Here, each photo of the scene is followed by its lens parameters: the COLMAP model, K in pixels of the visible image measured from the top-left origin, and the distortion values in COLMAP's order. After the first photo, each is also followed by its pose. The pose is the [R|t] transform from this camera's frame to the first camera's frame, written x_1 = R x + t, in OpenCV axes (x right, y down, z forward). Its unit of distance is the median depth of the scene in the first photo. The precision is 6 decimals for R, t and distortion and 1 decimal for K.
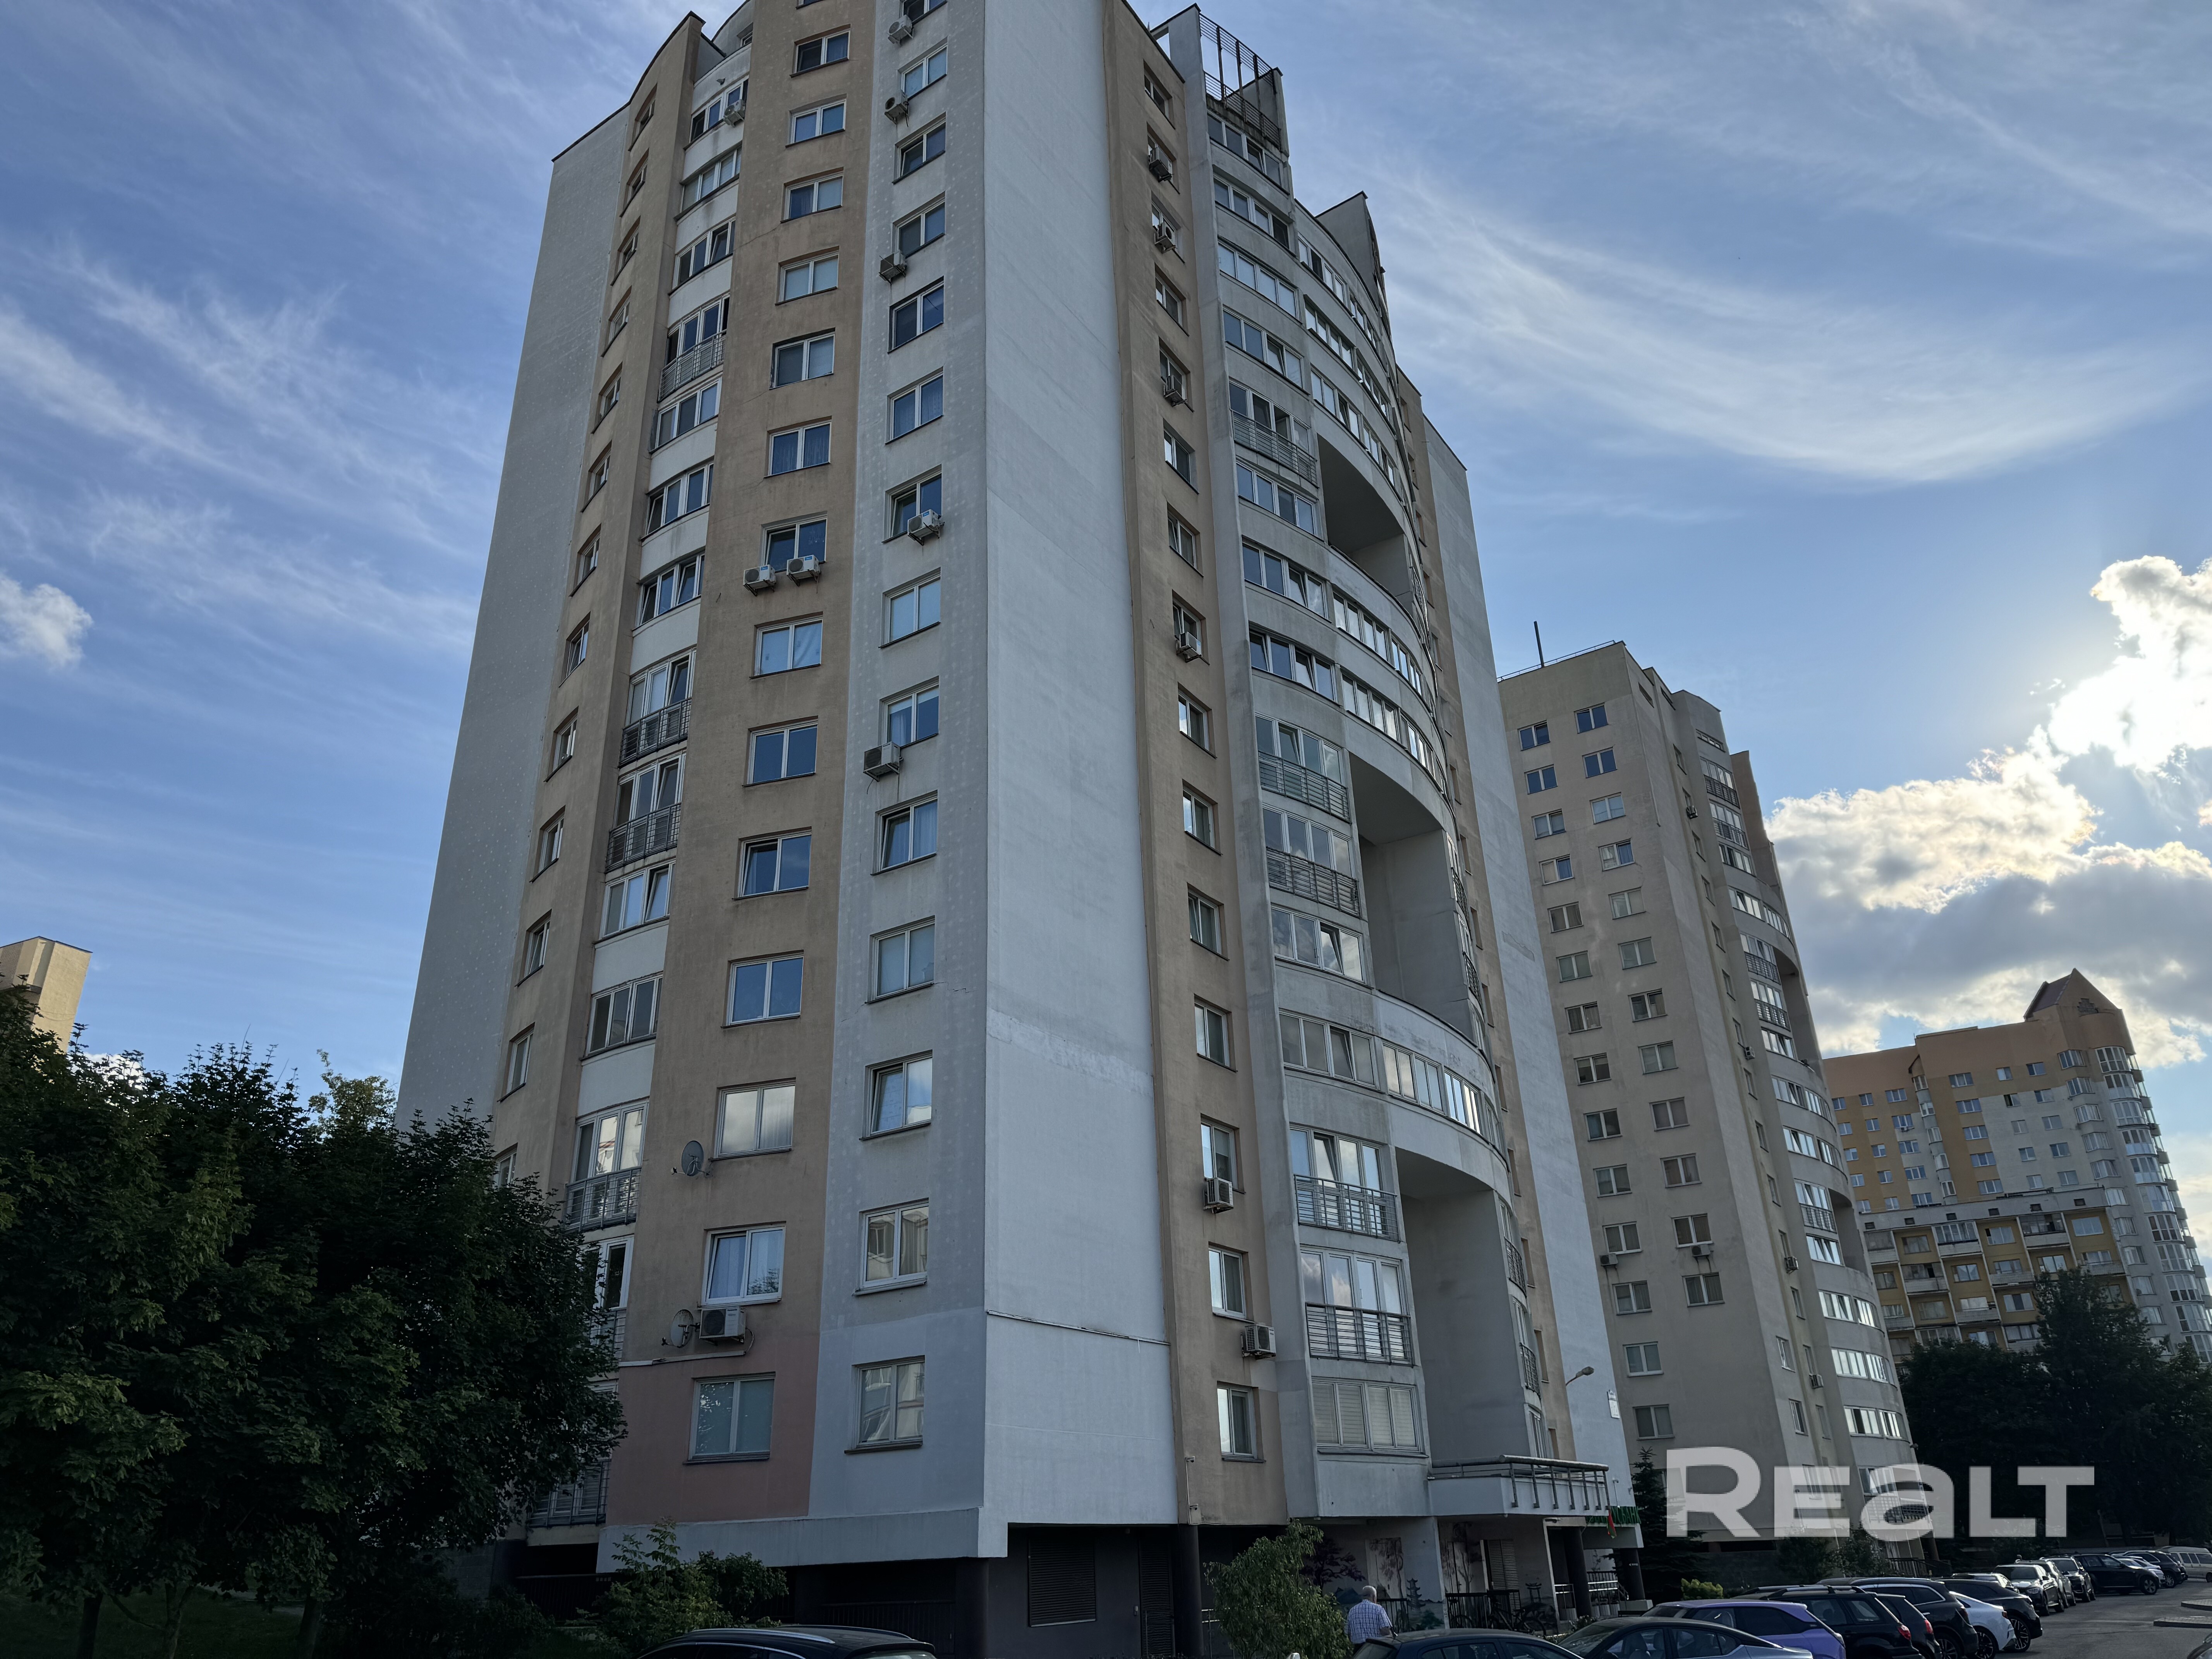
lens RADIAL K [[1565.4, 0, 1103.3], [0, 1565.4, 812.0], [0, 0, 1]] dist [0.029081, -0.033053]
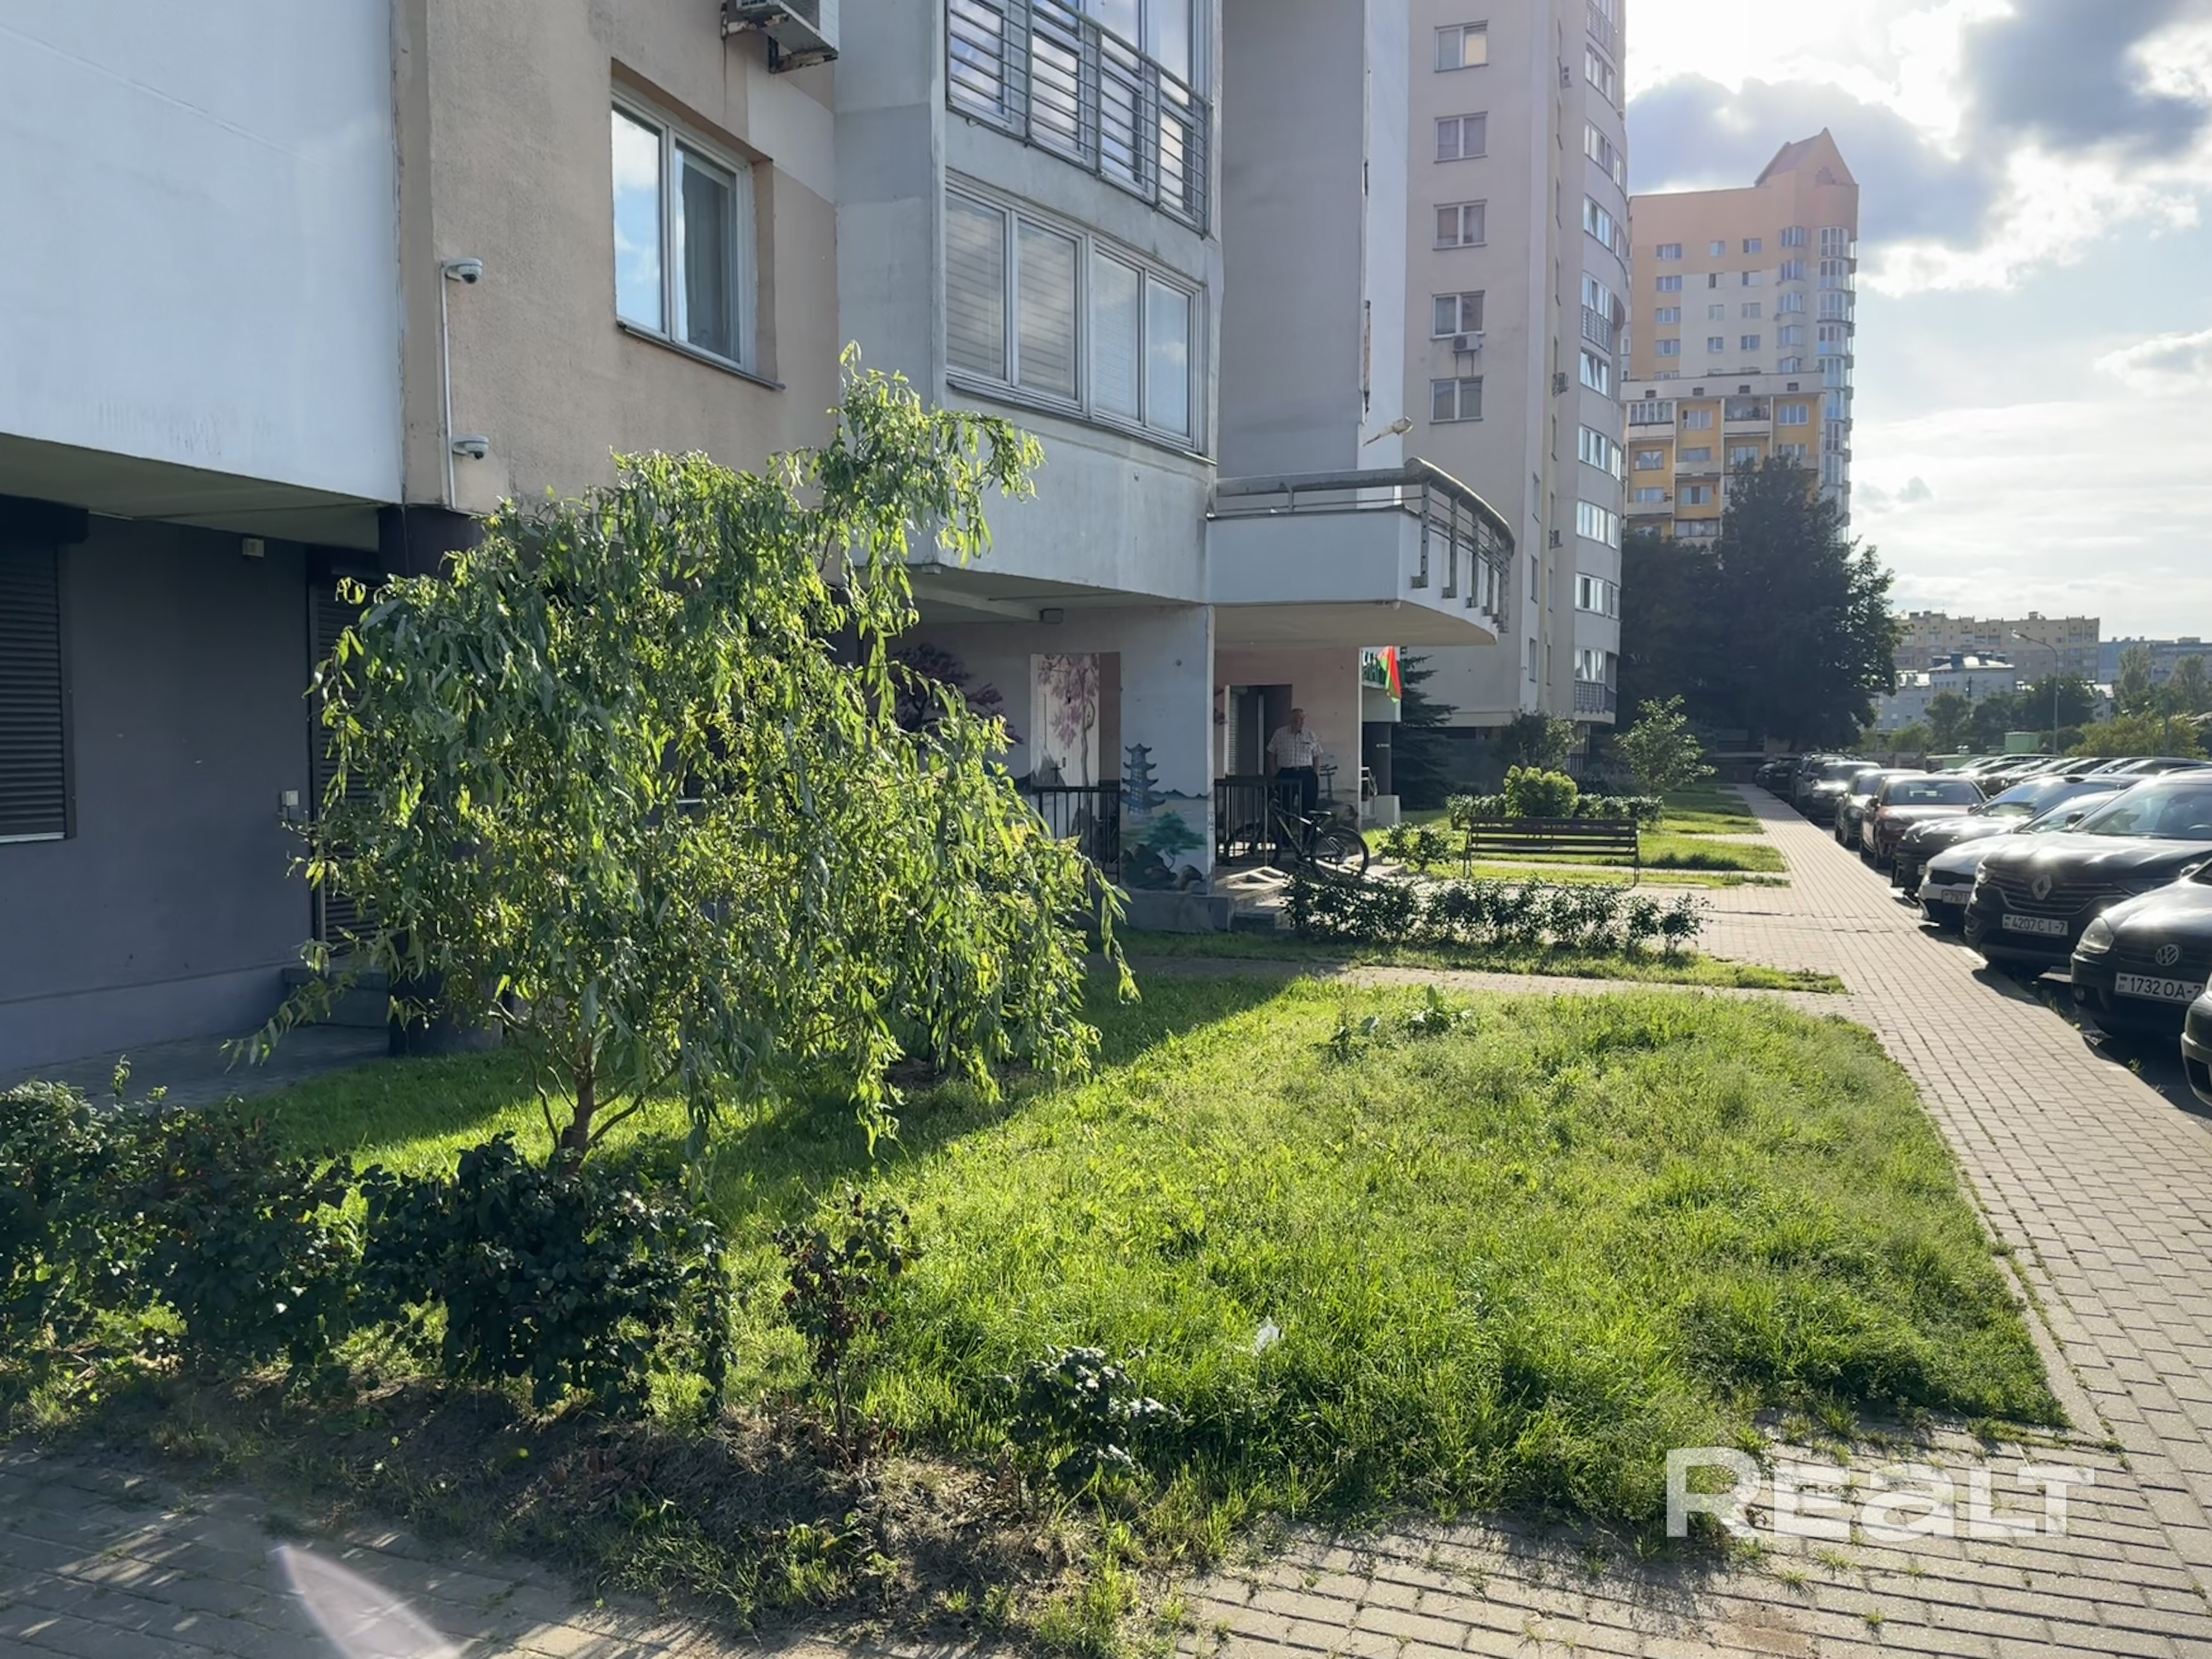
lens RADIAL K [[1747.1, 0, 1094.6], [0, 1747.1, 840.8], [0, 0, 1]] dist [0.039107, 0.000588]
pose [[0.967691, 0.017769, 0.251512, 0.069322], [-0.135916, 0.876940, 0.460981, 0.289785], [-0.212370, -0.480271, 0.851022, 0.580588]]
